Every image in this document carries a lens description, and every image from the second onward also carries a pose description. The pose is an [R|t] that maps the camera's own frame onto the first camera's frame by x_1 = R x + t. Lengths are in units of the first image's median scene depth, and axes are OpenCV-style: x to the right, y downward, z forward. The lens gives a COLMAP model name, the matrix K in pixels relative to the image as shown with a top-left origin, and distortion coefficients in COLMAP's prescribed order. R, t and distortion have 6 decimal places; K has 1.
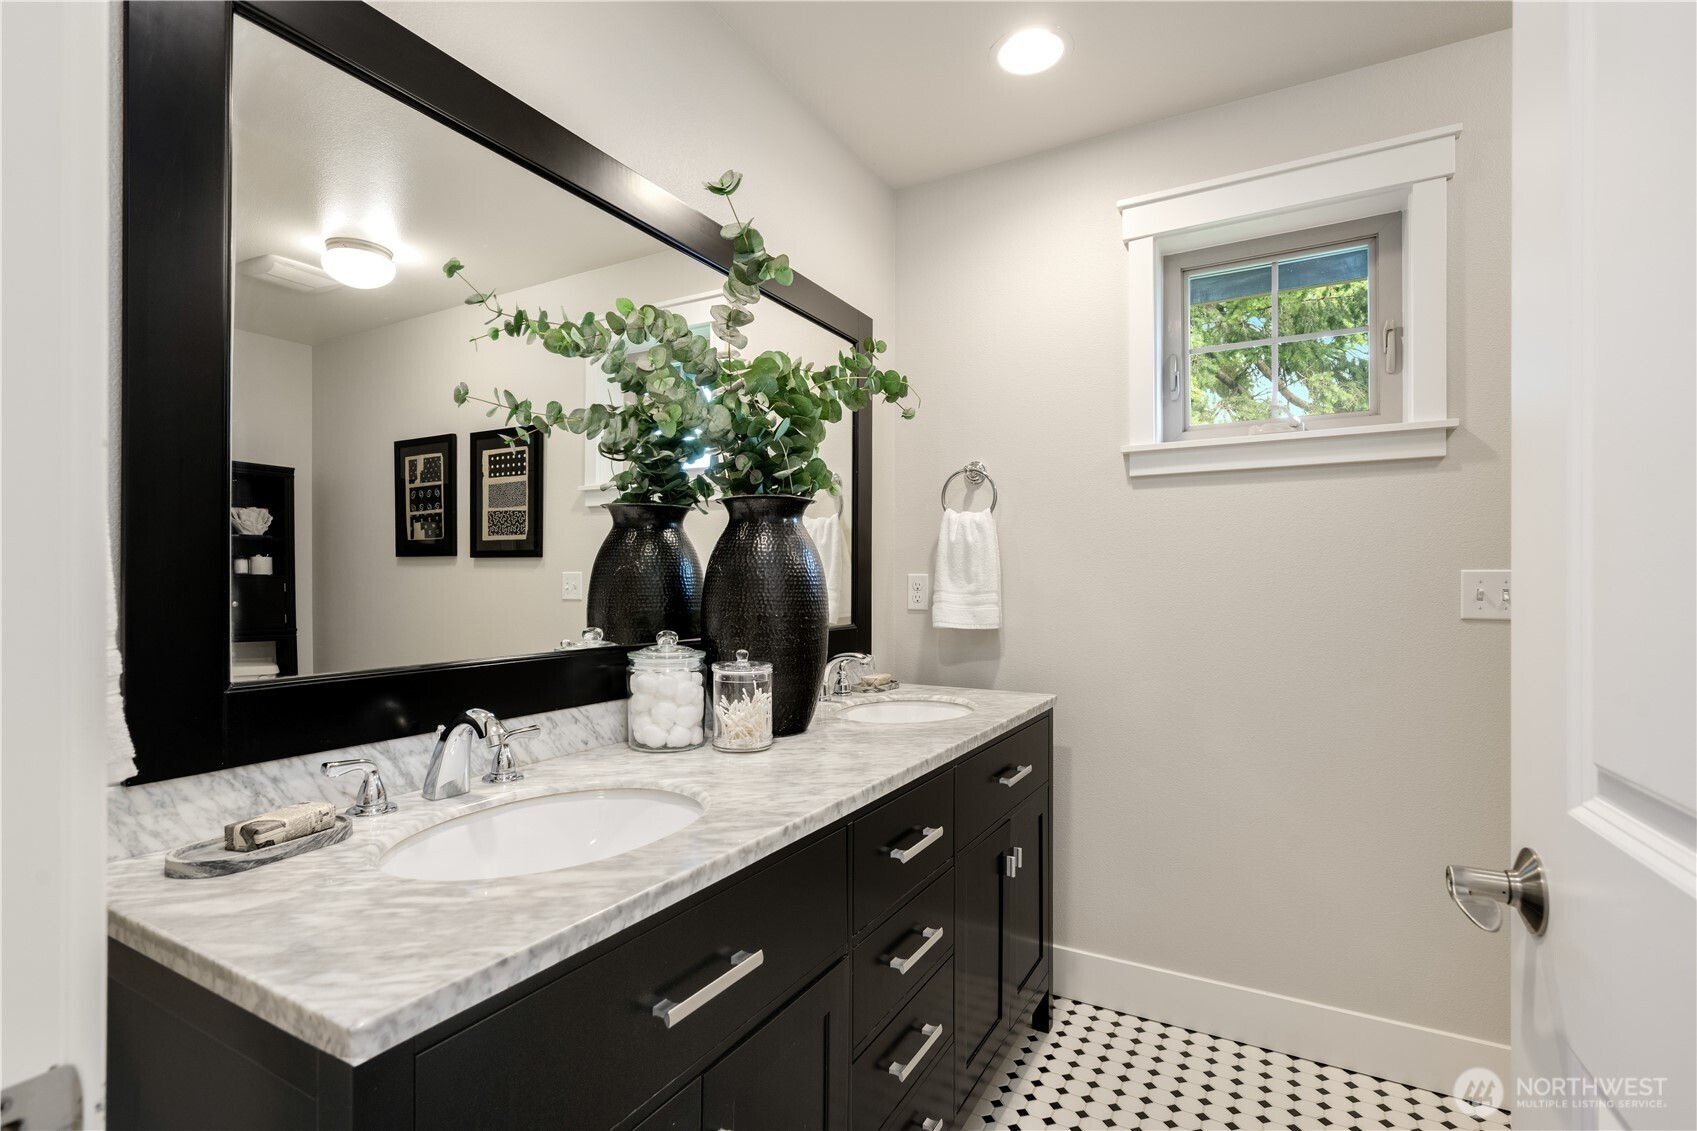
lens RADIAL K [[782.7, 0, 848.5], [0, 782.7, 565.5], [0, 0, 1]] dist [-0.000824, 0.000017]
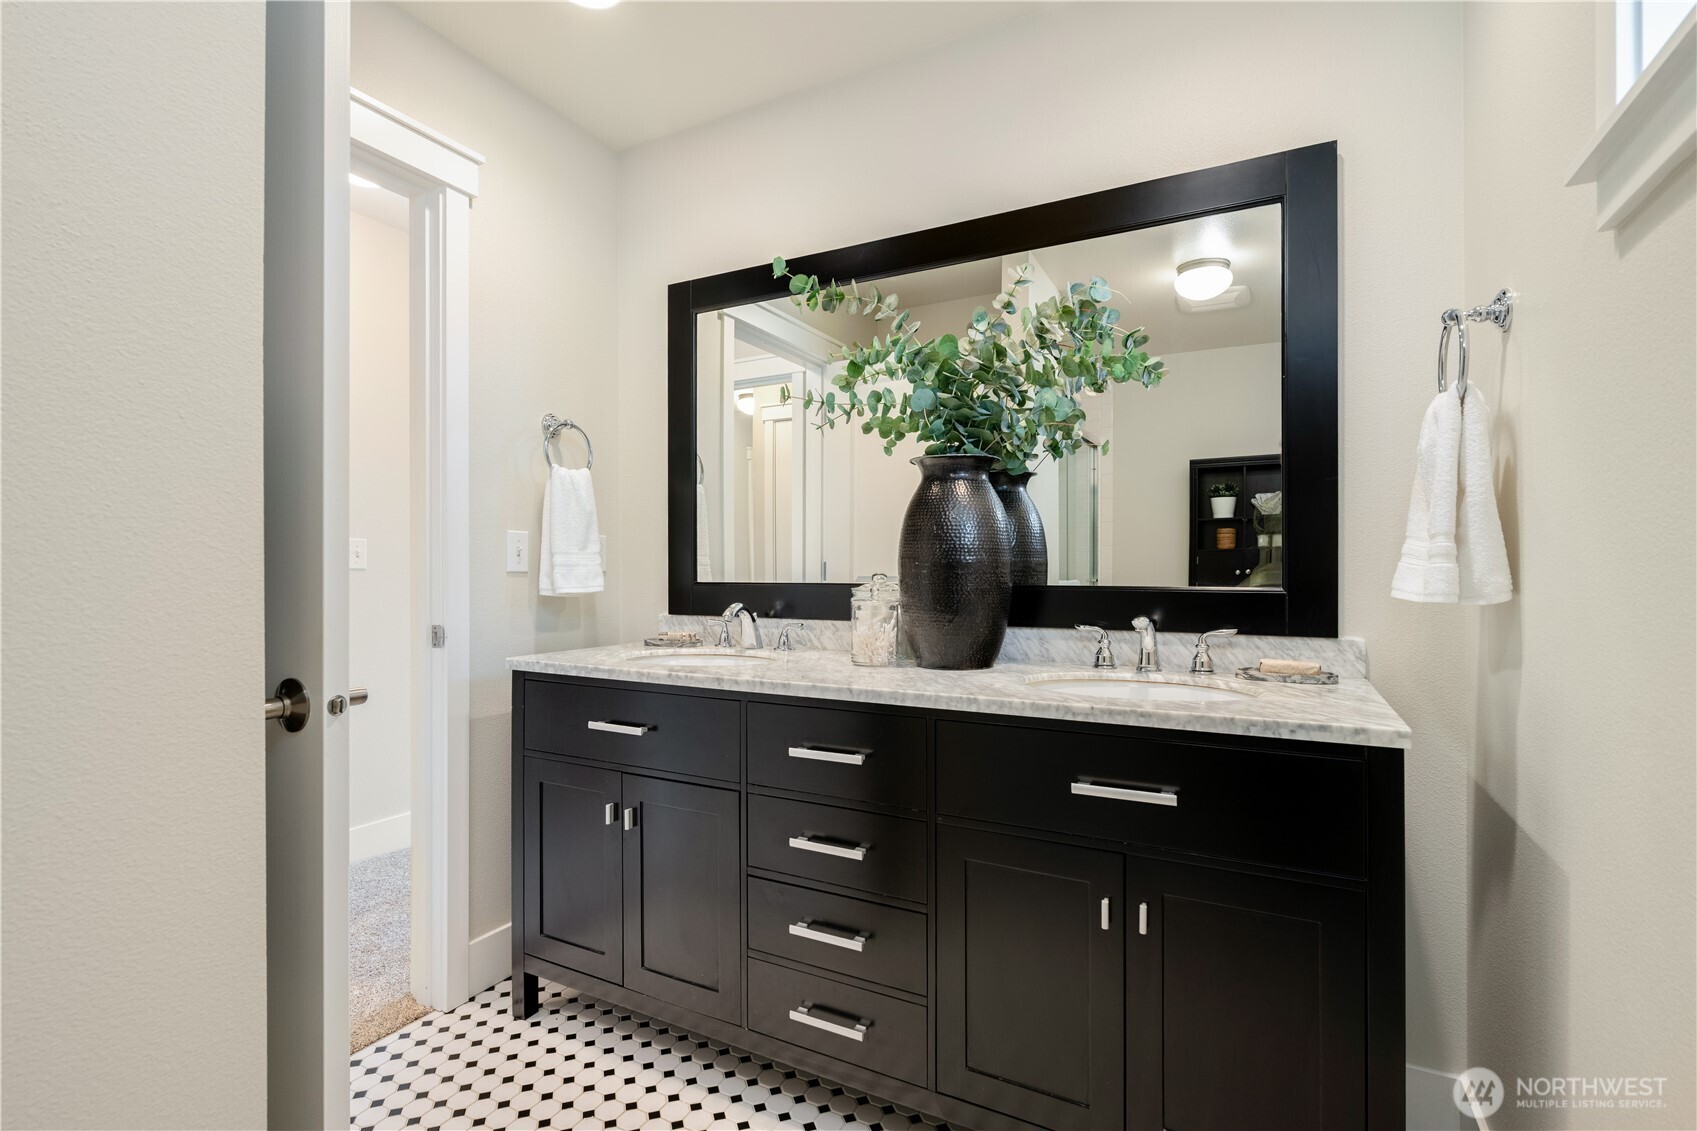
lens RADIAL K [[782.7, 0, 848.5], [0, 782.7, 565.5], [0, 0, 1]] dist [-0.000824, 0.000017]
pose [[0.020892, 0.000135, -0.999782, 1.072358], [0.018144, 0.999835, 0.000514, 0.067633], [0.999617, -0.018151, 0.020886, 0.893202]]
